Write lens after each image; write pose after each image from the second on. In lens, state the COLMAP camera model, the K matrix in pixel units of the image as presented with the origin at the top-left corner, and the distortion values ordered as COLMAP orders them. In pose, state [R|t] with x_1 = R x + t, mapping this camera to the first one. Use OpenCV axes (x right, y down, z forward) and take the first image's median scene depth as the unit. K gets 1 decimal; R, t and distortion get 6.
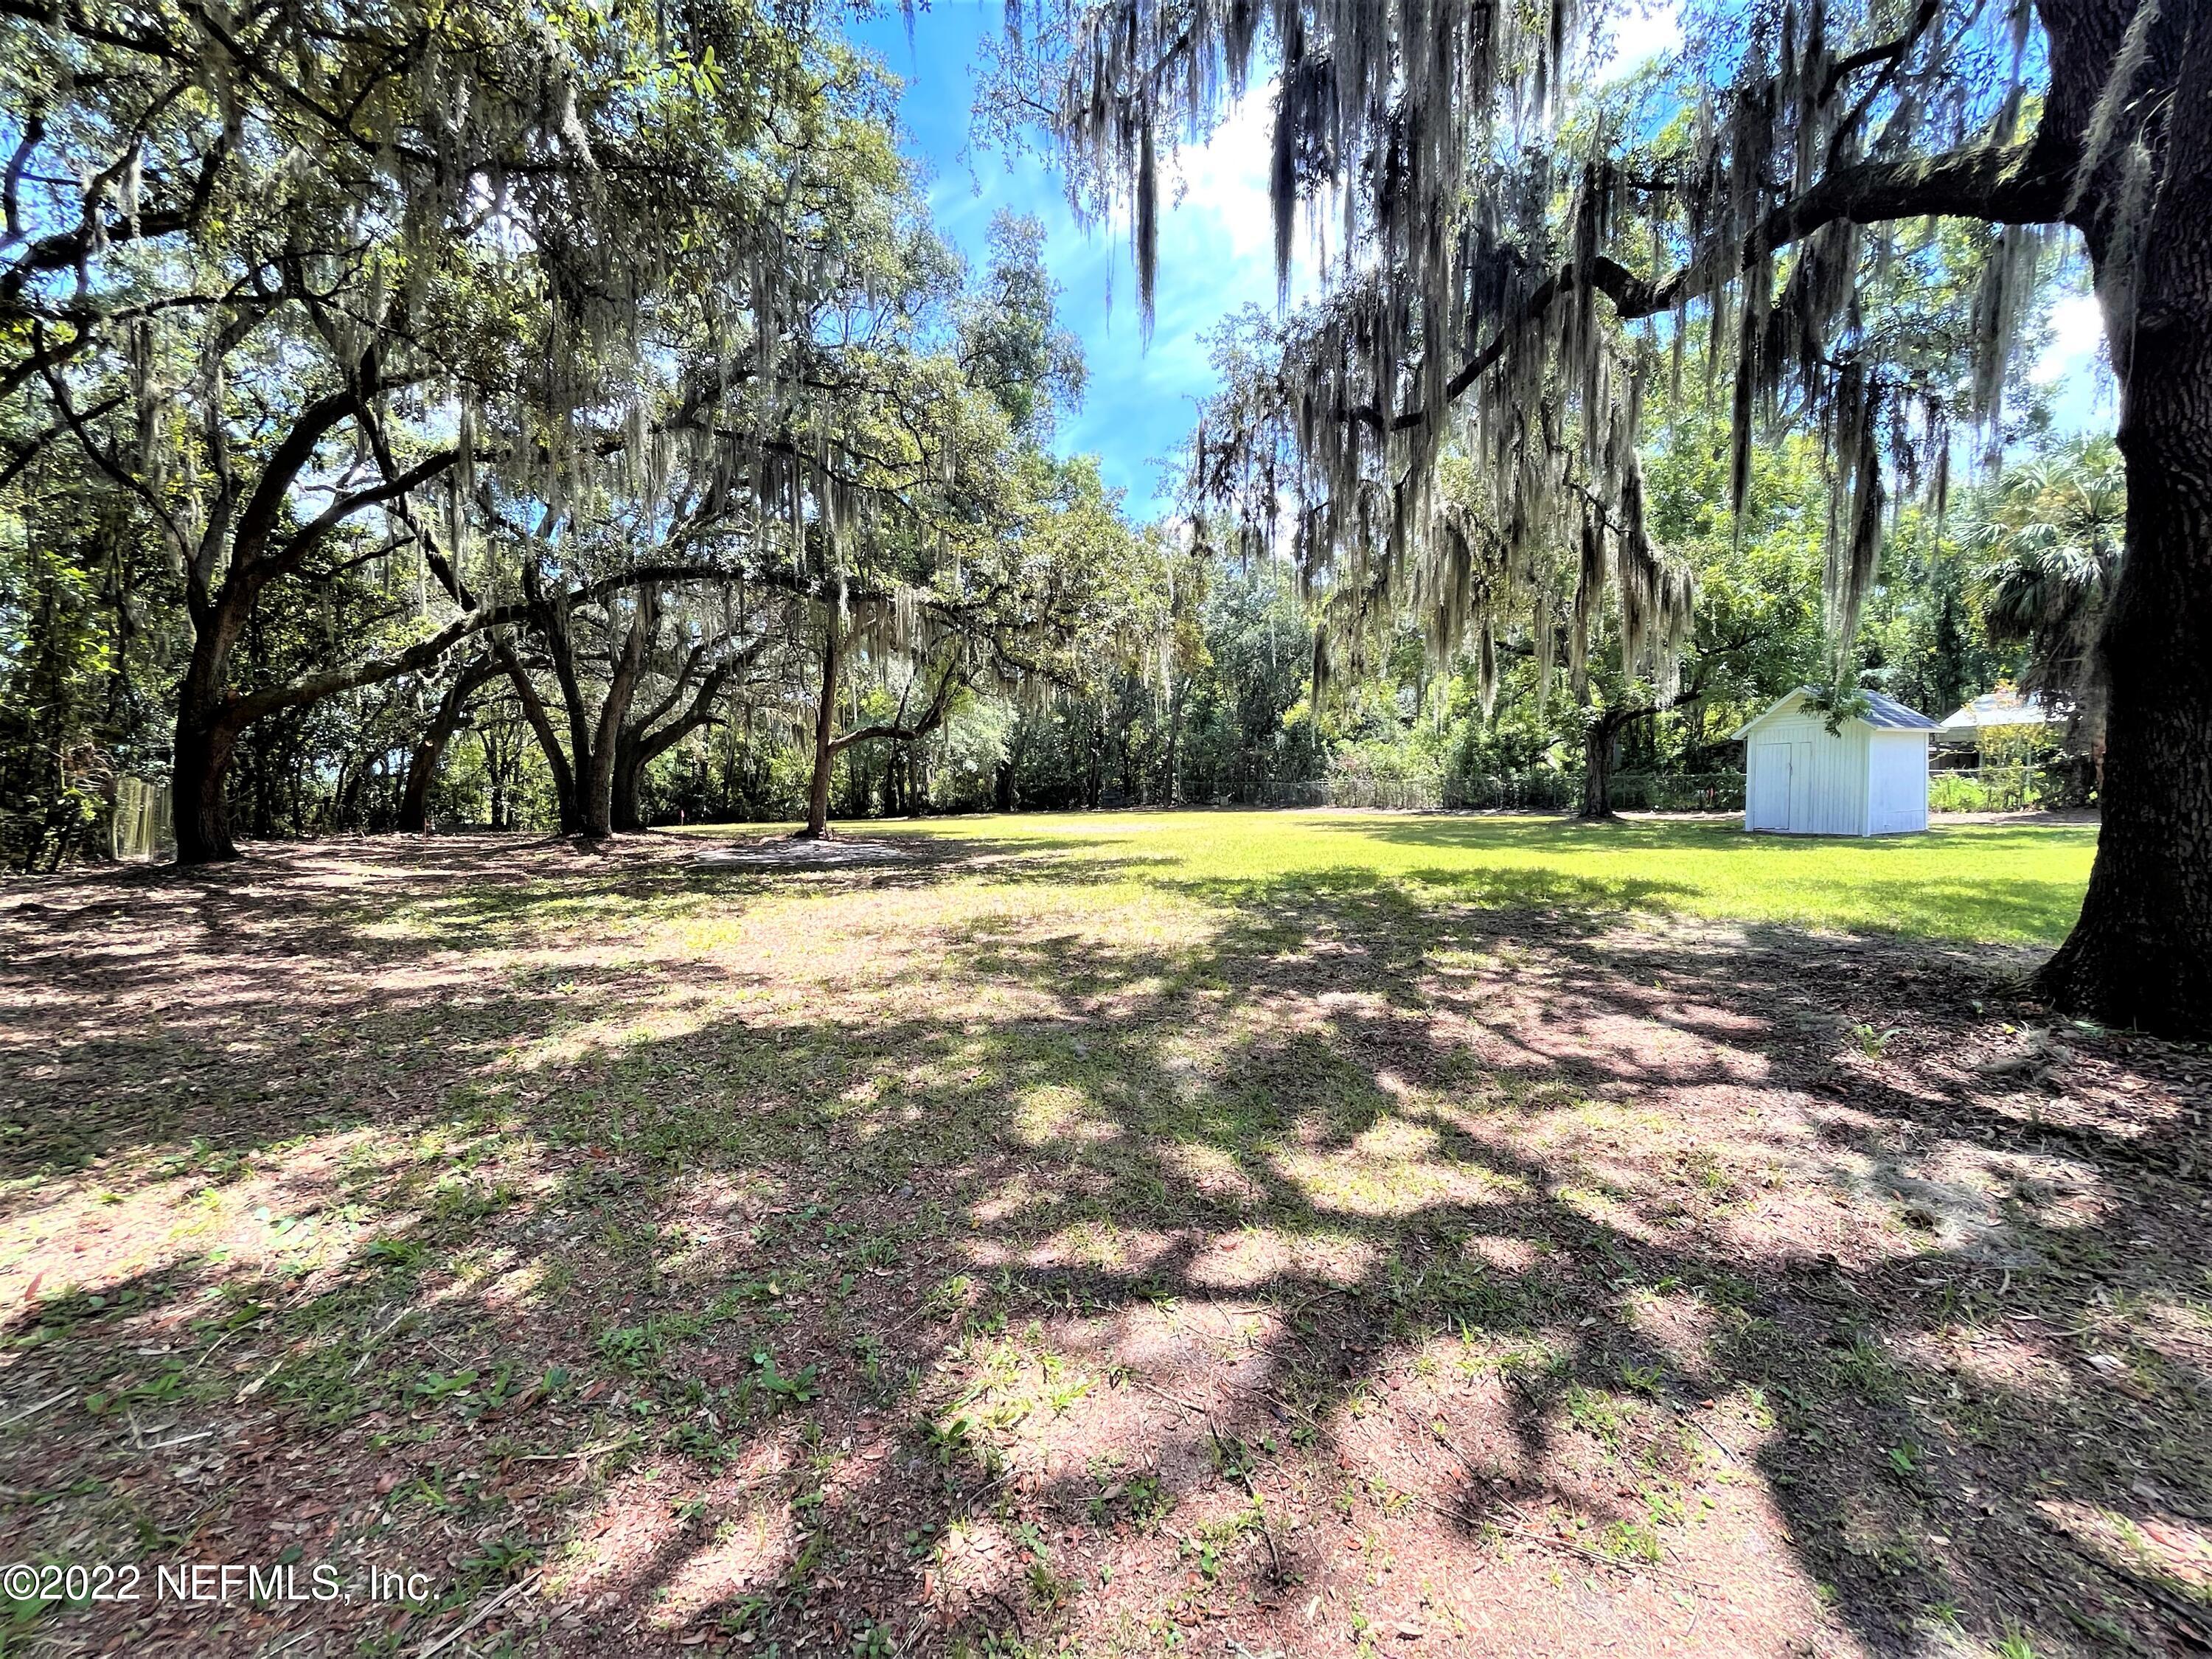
lens RADIAL K [[899.0, 0, 1108.5], [0, 899.0, 829.1], [0, 0, 1]] dist [-0.004398, 0.000321]
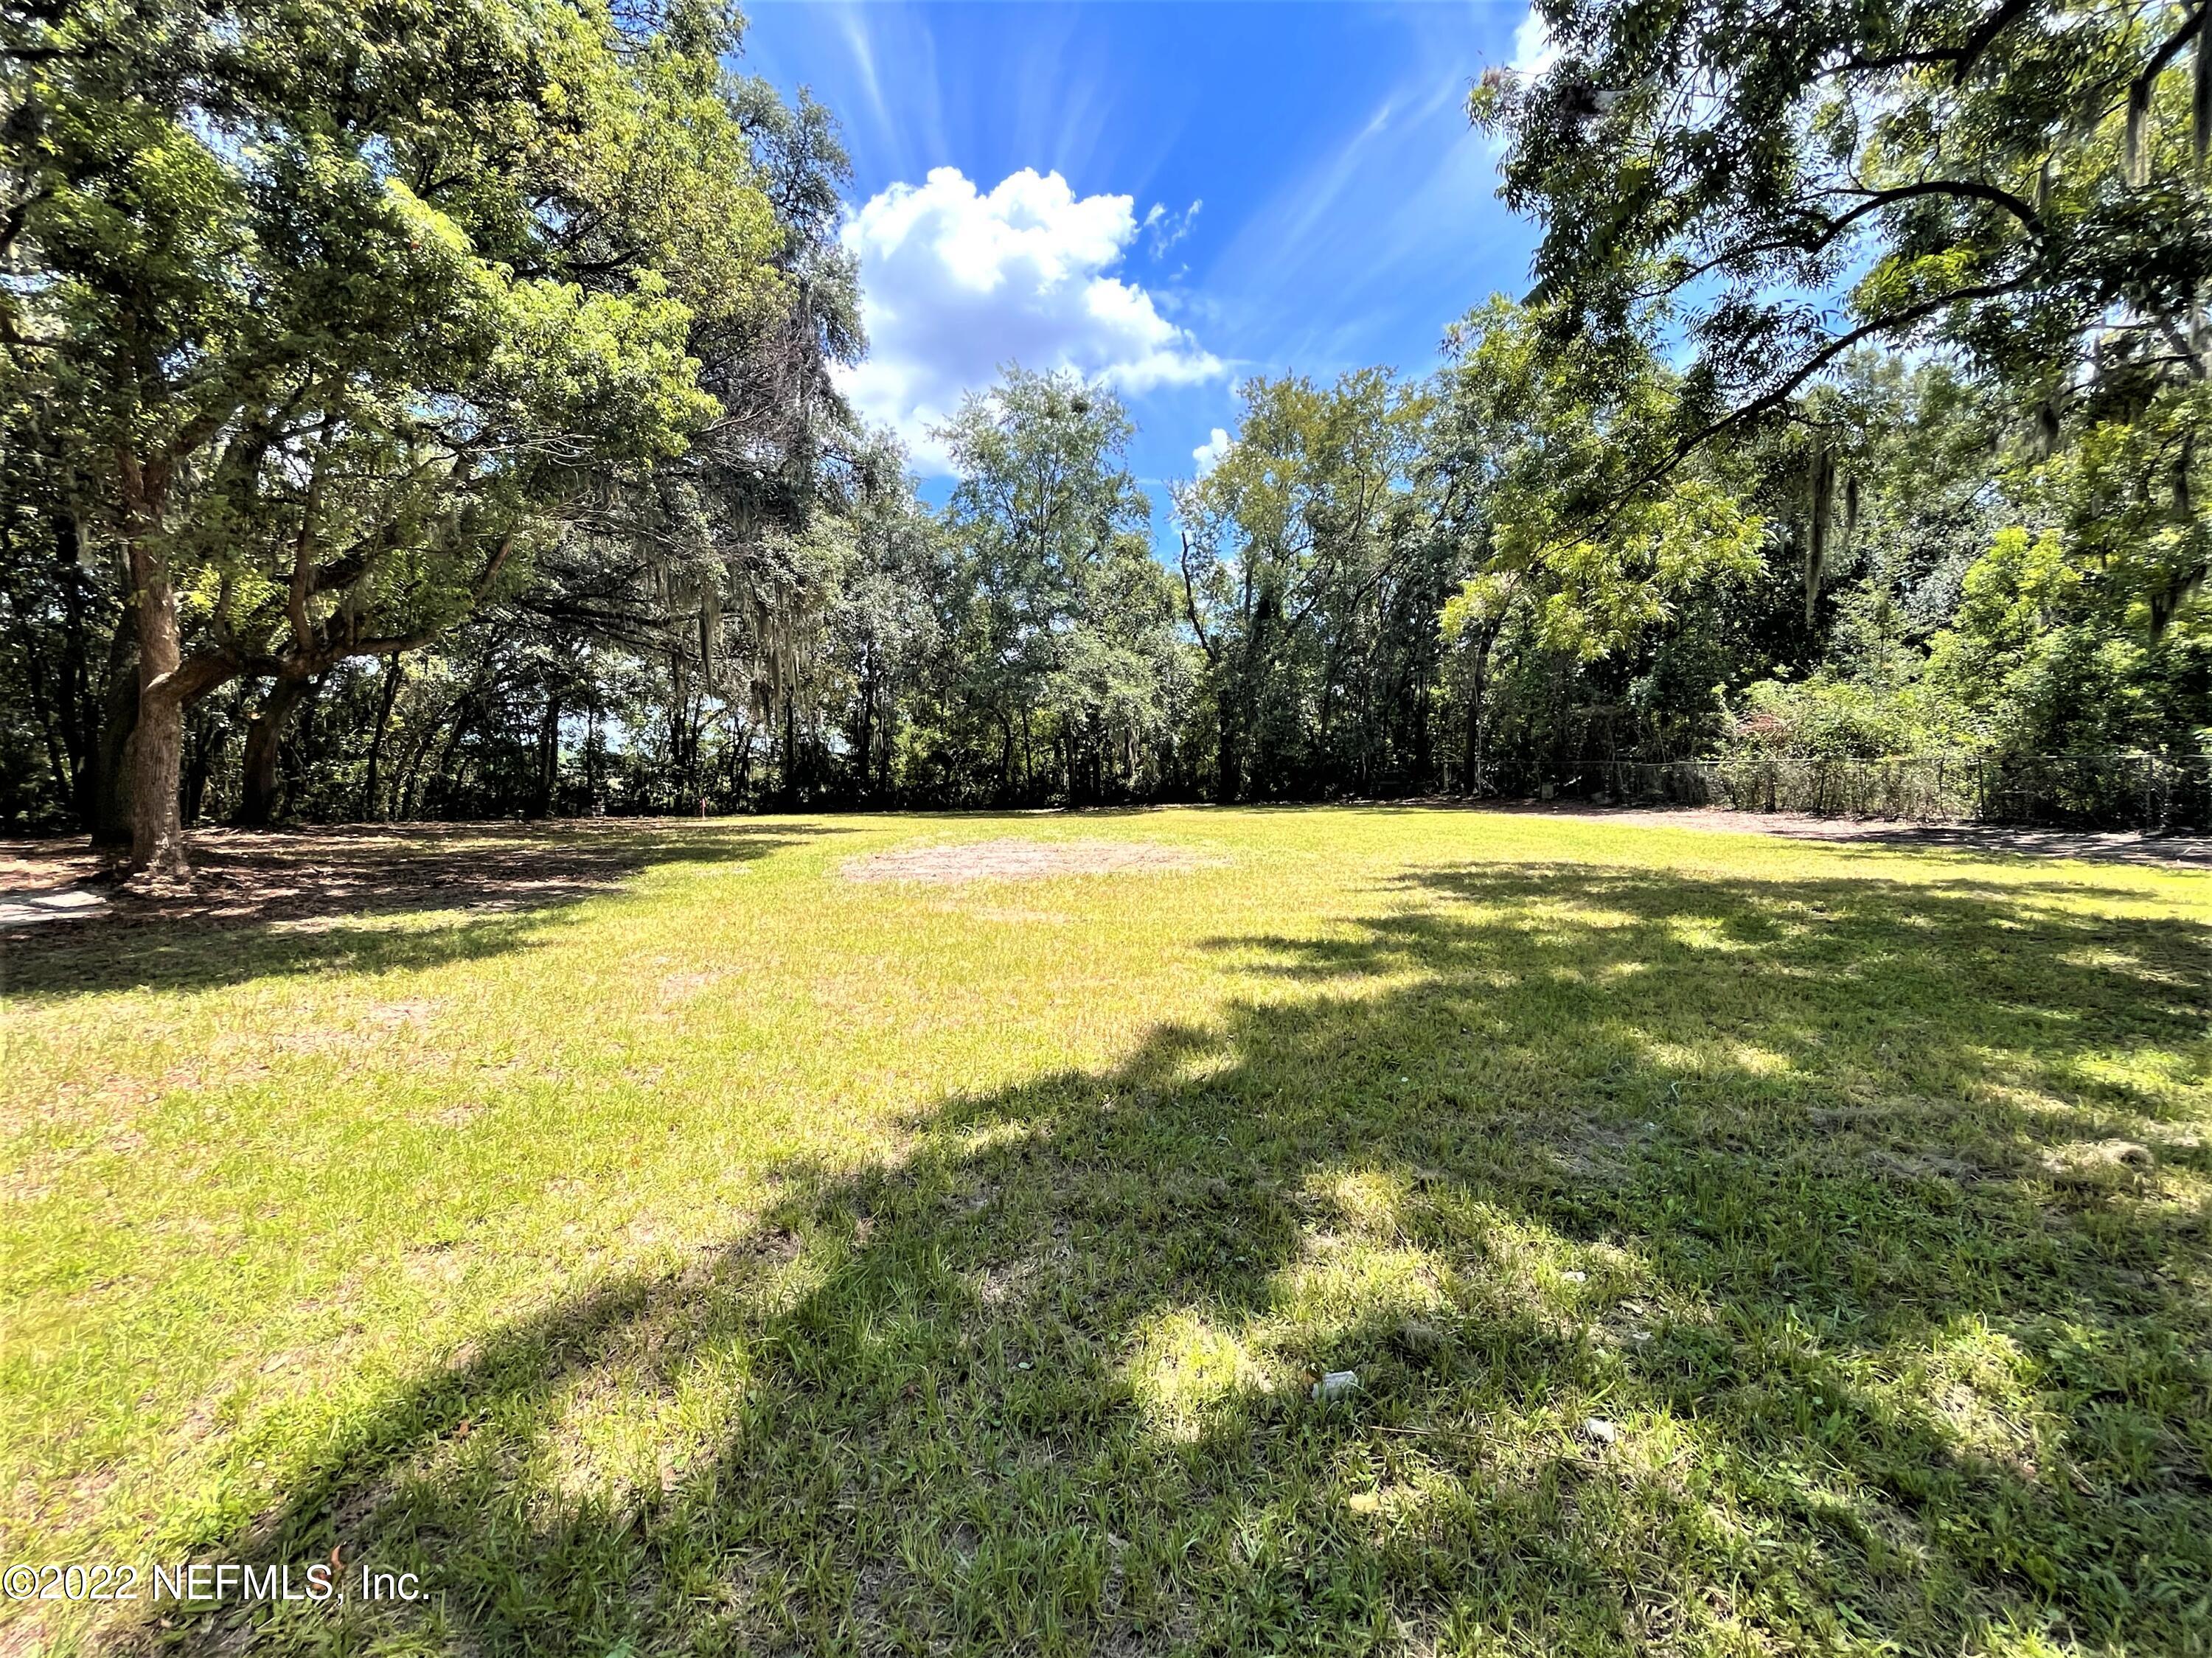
lens RADIAL K [[898.9, 0, 1103.3], [0, 898.9, 828.1], [0, 0, 1]] dist [-0.004398, 0.000321]
pose [[0.860607, 0.040313, -0.507671, 0.206976], [-0.035093, 0.999187, 0.019854, -0.010430], [0.508059, 0.000730, 0.861322, 0.355837]]
